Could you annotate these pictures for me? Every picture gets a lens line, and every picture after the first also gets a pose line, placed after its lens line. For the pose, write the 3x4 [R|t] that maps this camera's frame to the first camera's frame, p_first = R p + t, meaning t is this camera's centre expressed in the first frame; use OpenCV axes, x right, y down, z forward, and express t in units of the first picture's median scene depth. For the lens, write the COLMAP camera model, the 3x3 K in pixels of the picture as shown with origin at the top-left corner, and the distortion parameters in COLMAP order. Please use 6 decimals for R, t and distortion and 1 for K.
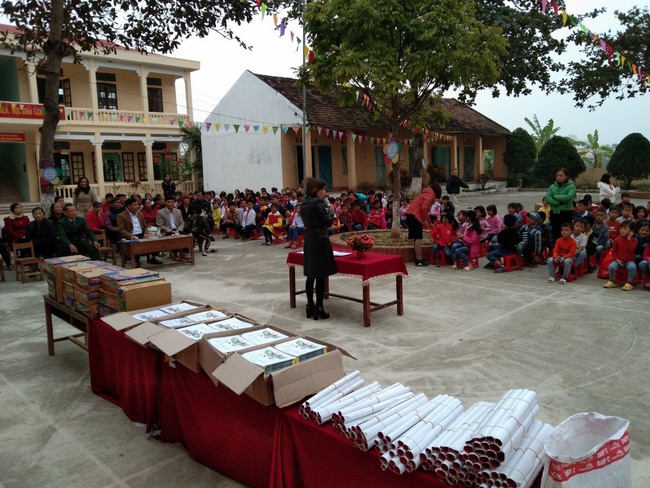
lens RADIAL K [[543.8, 0, 325.5], [0, 543.8, 247.1], [0, 0, 1]] dist [0.011600, -0.018639]
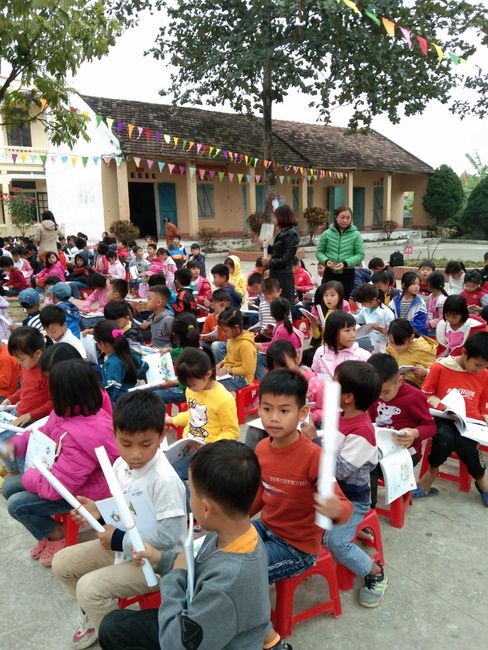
lens RADIAL K [[543.8, 0, 249.7], [0, 543.8, 324.7], [0, 0, 1]] dist [0.011600, -0.018639]
pose [[0.990327, 0.041140, -0.132512, 0.210872], [-0.033721, 0.997761, 0.057754, -0.019794], [0.134592, -0.052727, 0.989497, 0.162246]]
